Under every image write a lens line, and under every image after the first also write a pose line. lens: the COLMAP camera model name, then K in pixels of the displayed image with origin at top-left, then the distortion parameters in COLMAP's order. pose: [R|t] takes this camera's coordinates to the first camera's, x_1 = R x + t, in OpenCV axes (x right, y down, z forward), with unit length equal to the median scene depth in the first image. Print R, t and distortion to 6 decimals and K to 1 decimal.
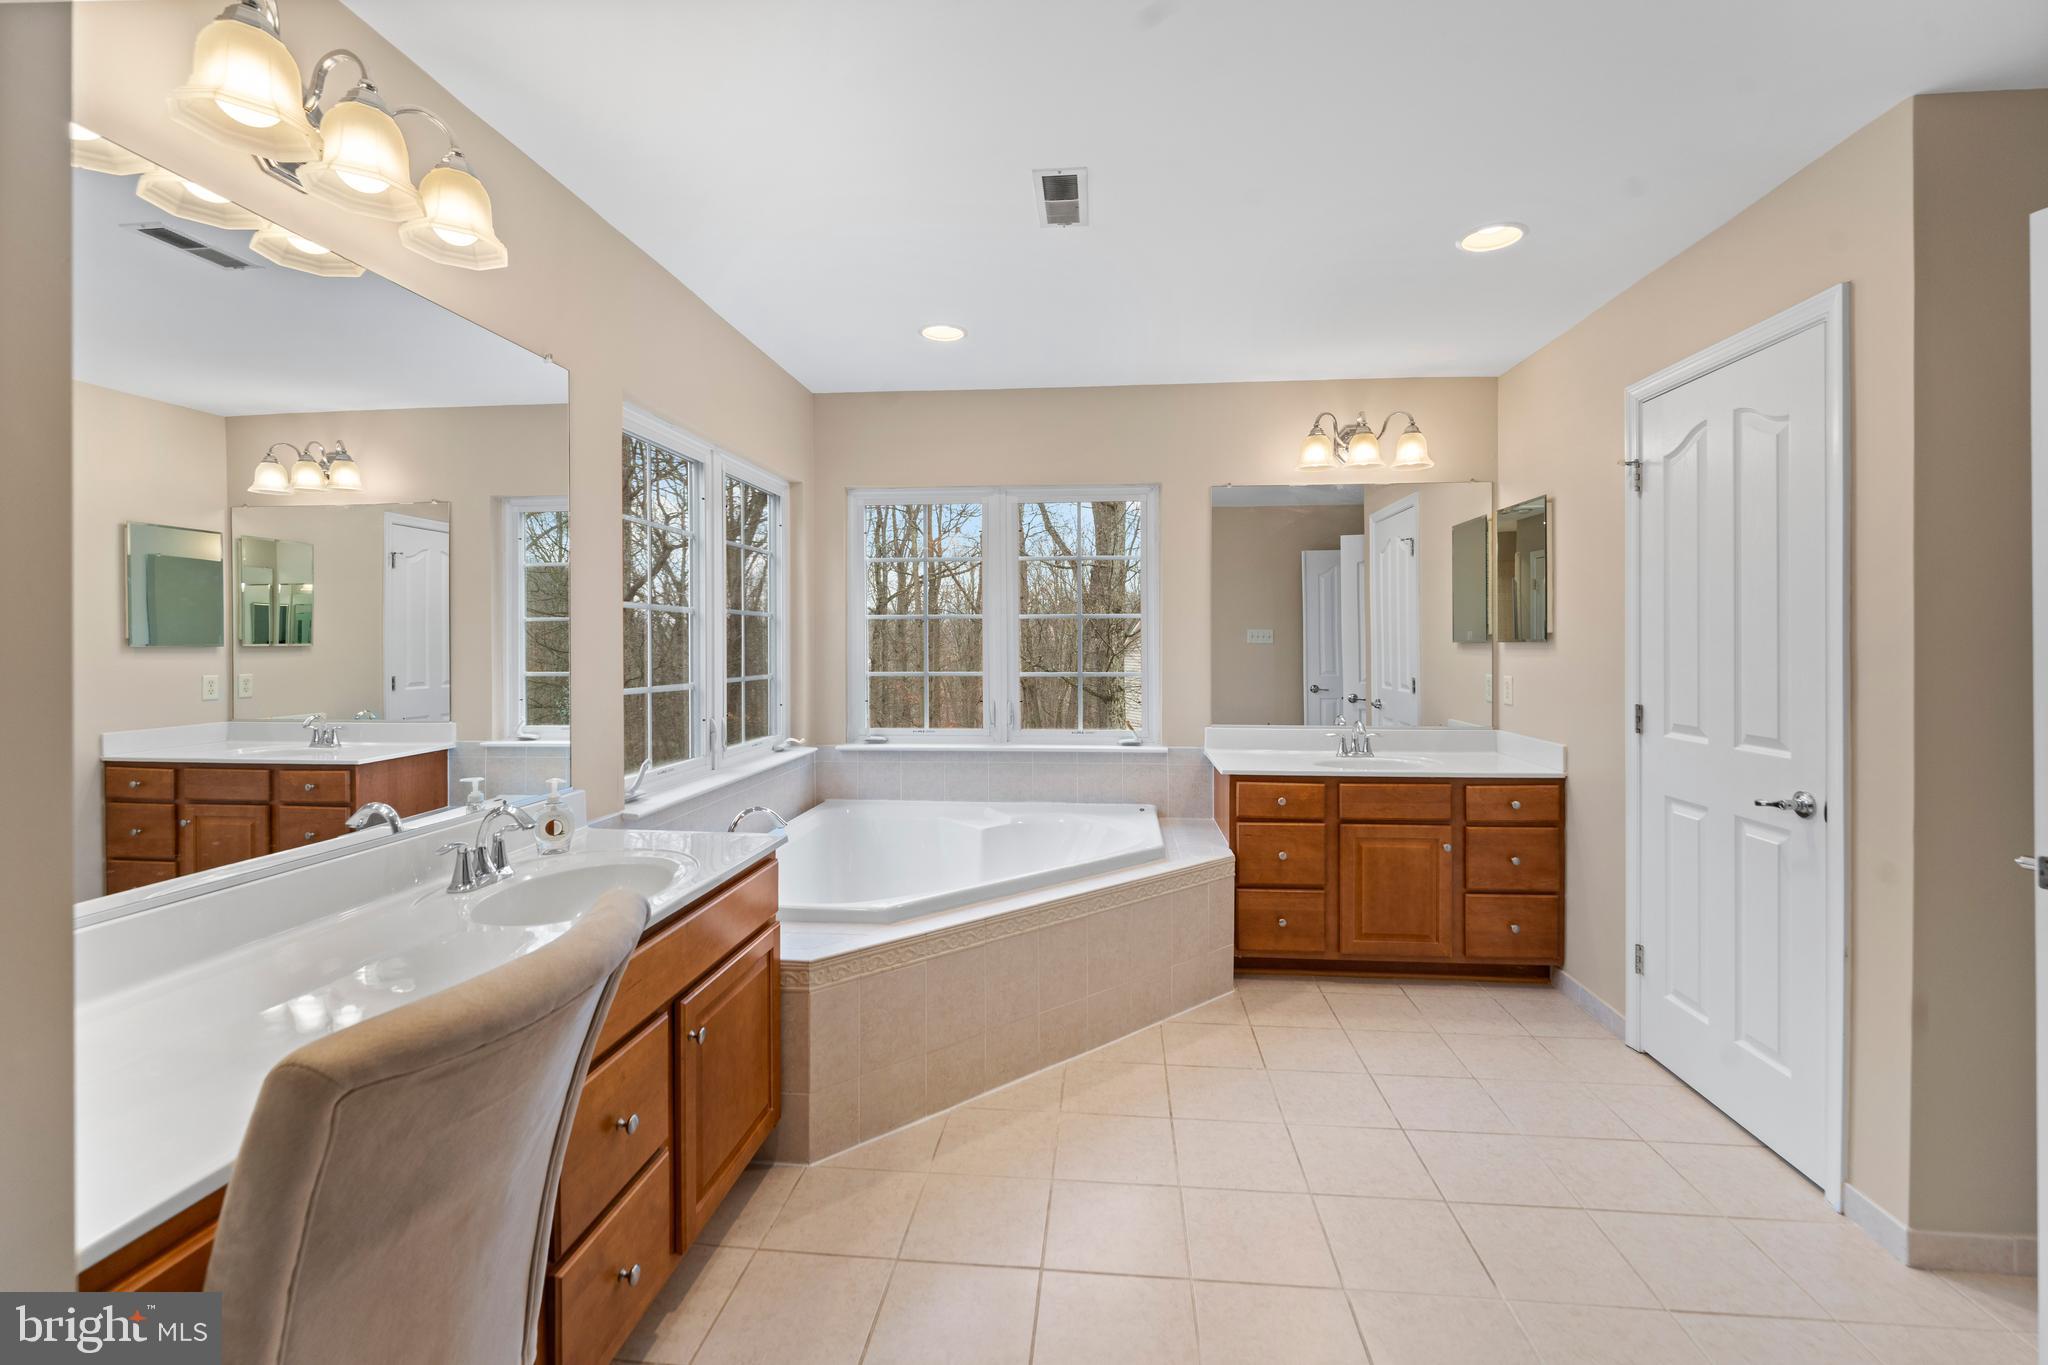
lens RADIAL K [[873.4, 0, 1030.7], [0, 873.4, 633.3], [0, 0, 1]] dist [-0.001261, -0.000207]
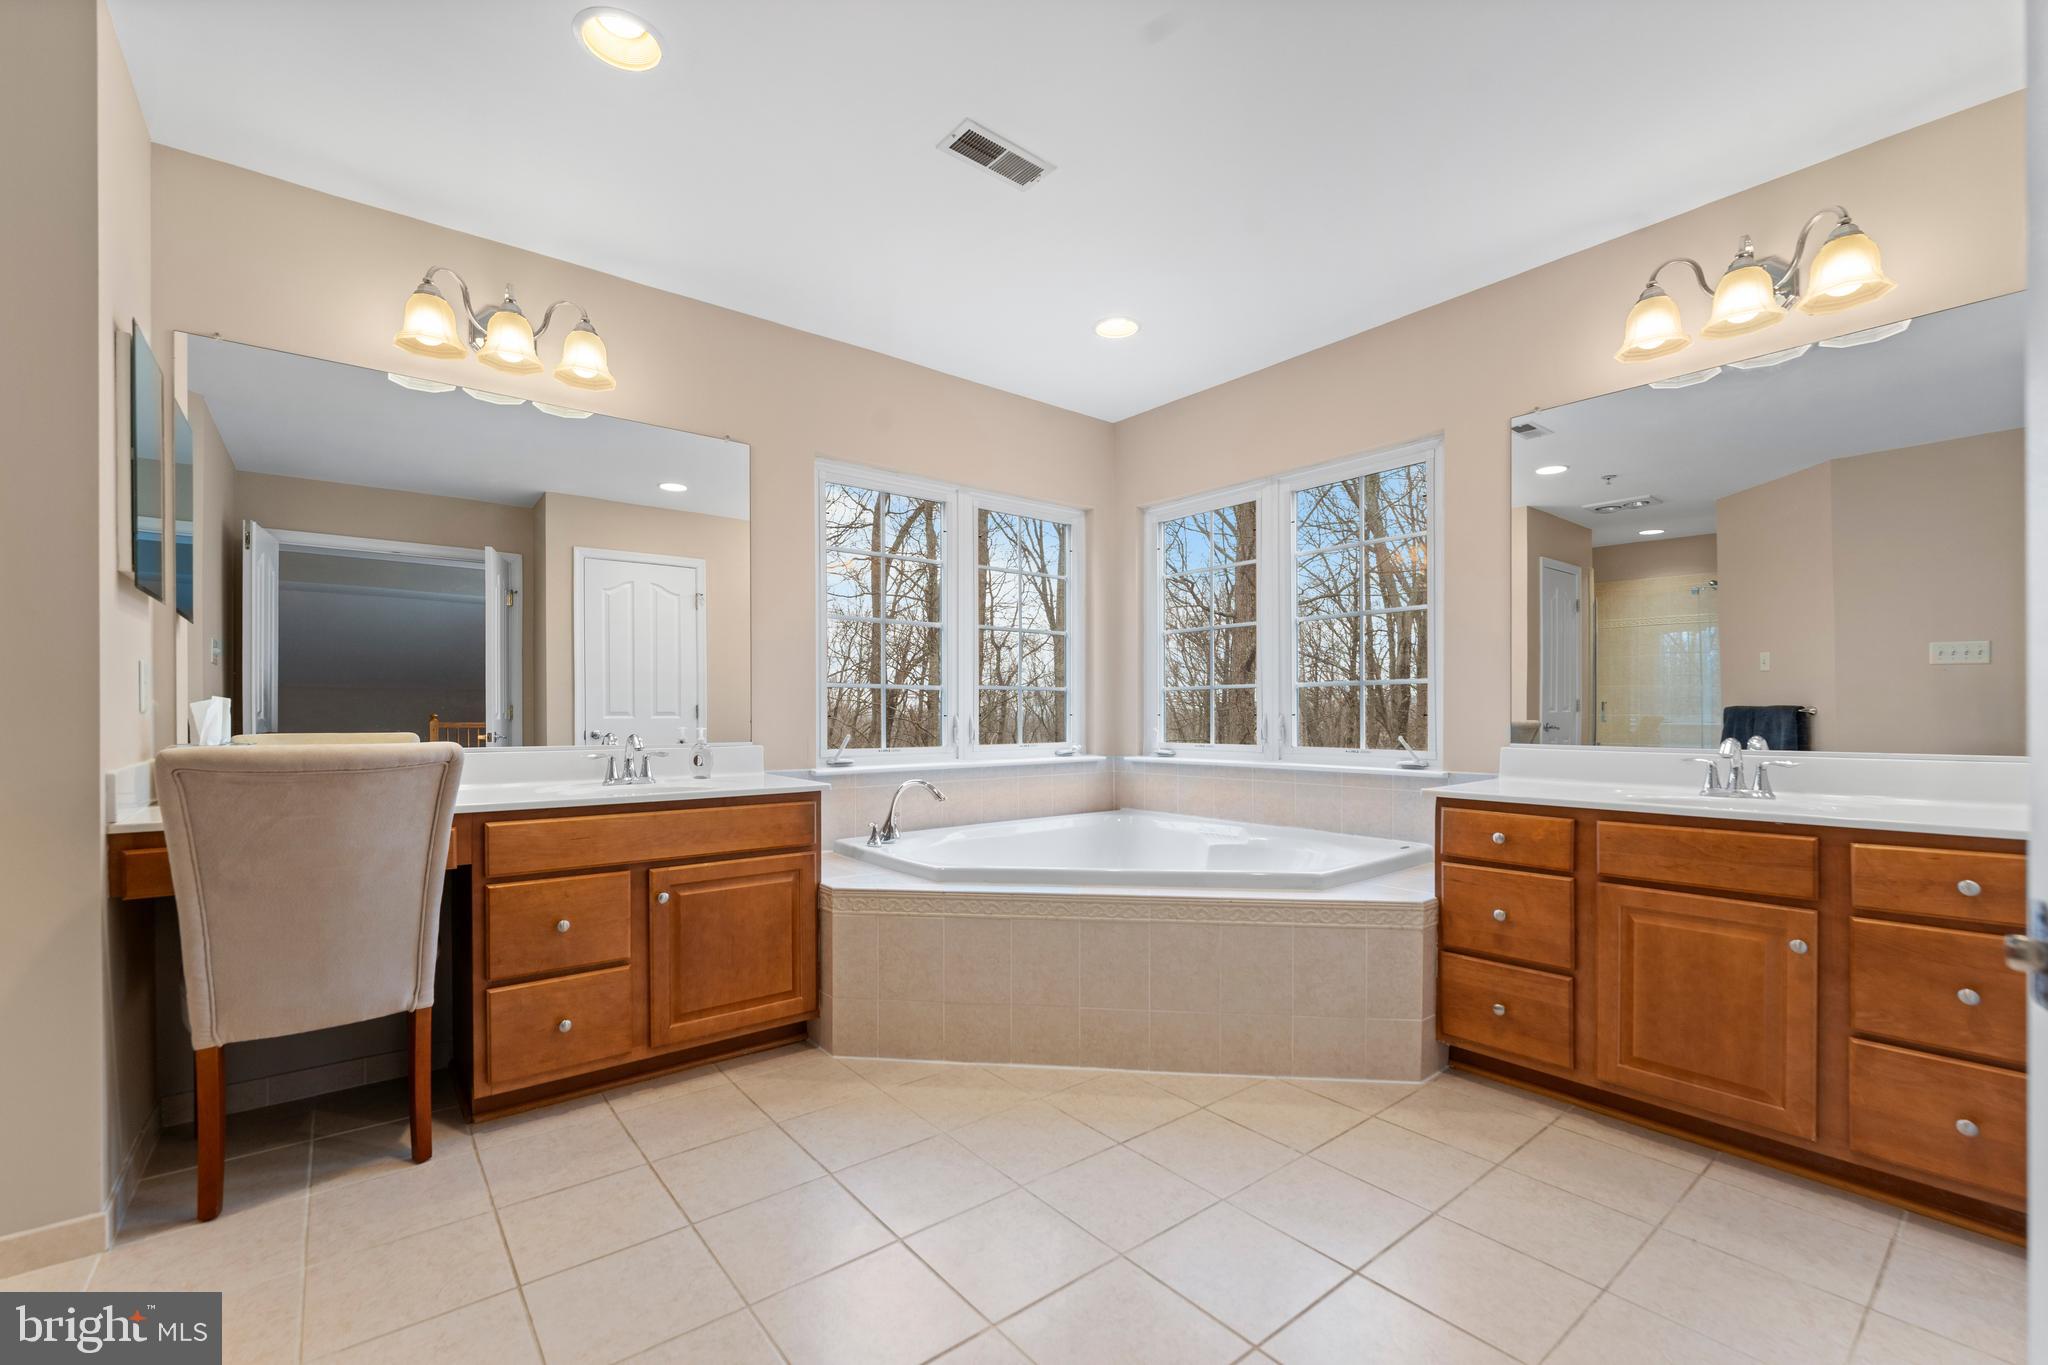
lens RADIAL K [[857.5, 0, 1029.2], [0, 857.5, 710.9], [0, 0, 1]] dist [-0.001908, -0.000364]
pose [[0.696075, -0.002431, -0.717965, 0.522660], [0.006699, 0.999973, 0.003109, 0.085149], [0.717938, -0.006974, 0.696073, 0.246105]]
